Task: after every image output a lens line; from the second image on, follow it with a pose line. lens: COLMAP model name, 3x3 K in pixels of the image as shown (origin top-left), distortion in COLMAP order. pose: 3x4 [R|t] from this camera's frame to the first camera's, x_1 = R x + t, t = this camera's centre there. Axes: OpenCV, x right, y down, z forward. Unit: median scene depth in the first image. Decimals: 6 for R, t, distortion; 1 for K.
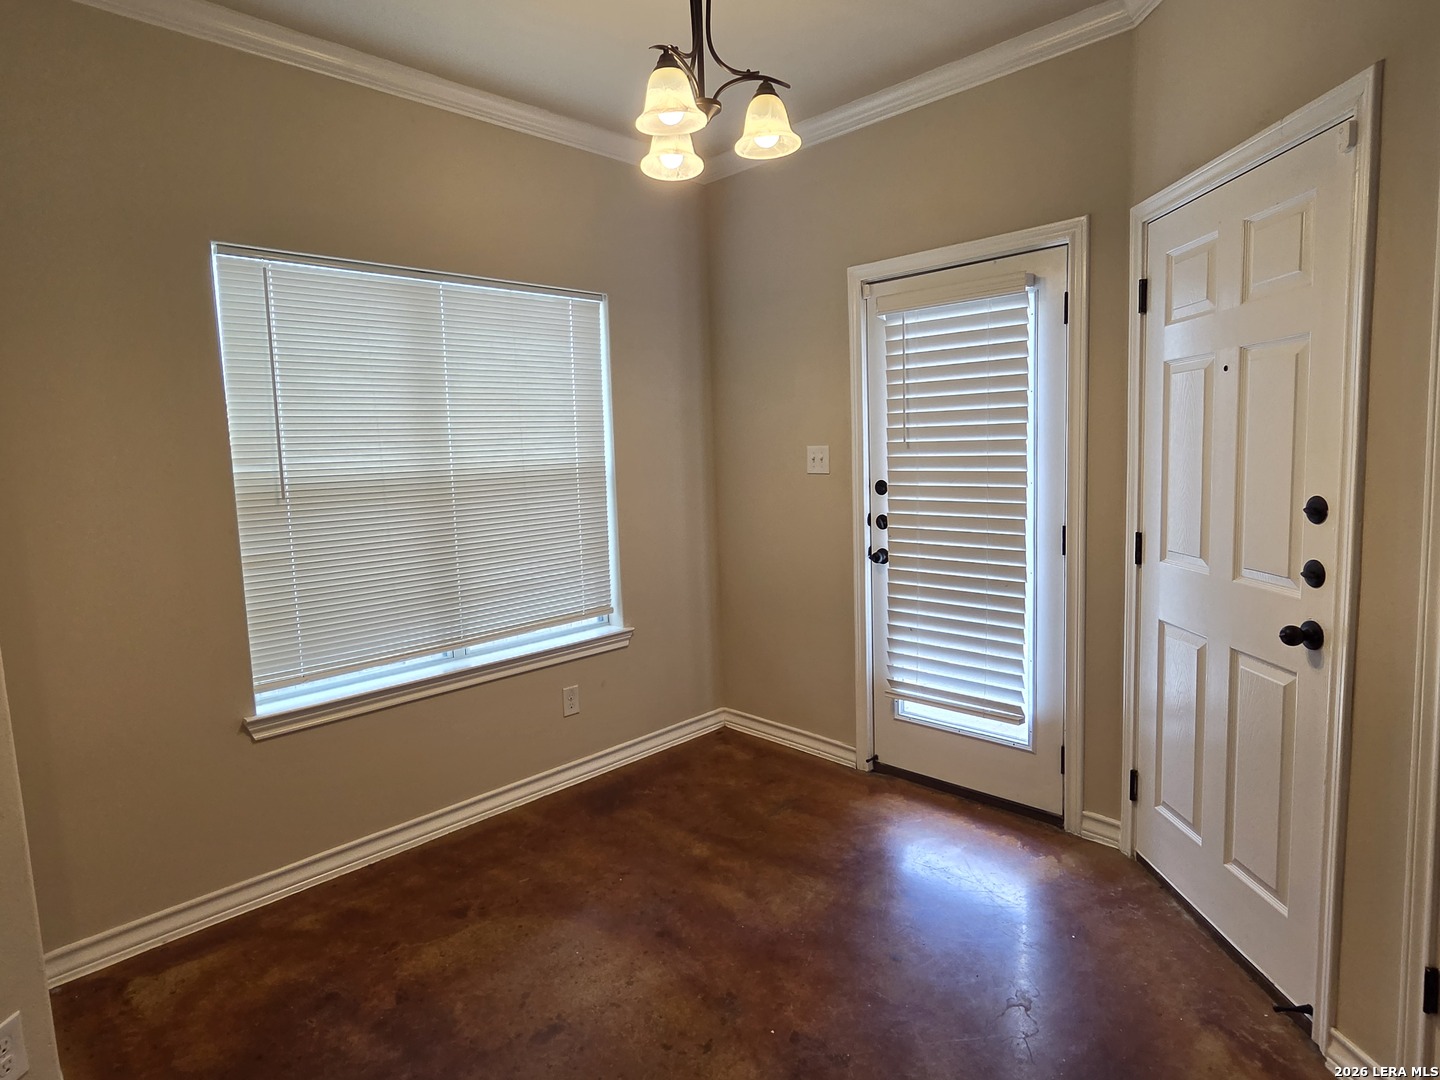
lens RADIAL K [[791.9, 0, 713.6], [0, 791.9, 531.8], [0, 0, 1]] dist [-0.004907, 0.002310]
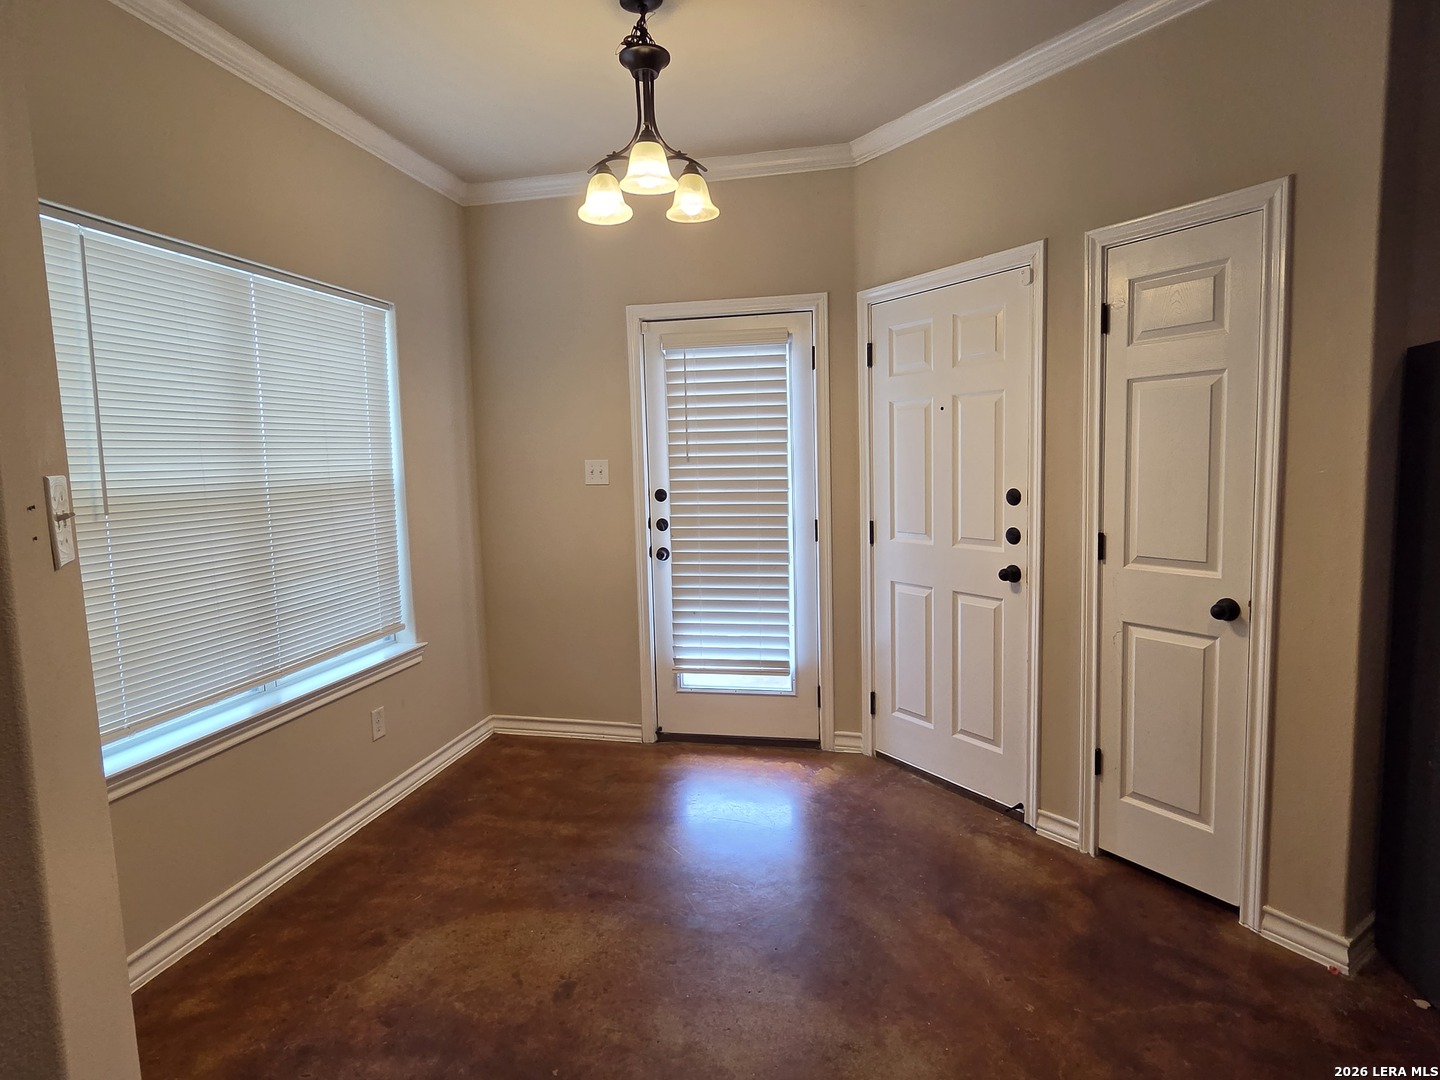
lens RADIAL K [[791.9, 0, 705.6], [0, 791.9, 535.3], [0, 0, 1]] dist [-0.004907, 0.002310]
pose [[0.845228, -0.041614, 0.532784, -0.419874], [0.054680, 0.998466, -0.008759, 0.020079], [-0.531601, 0.036536, 0.846206, -0.032100]]
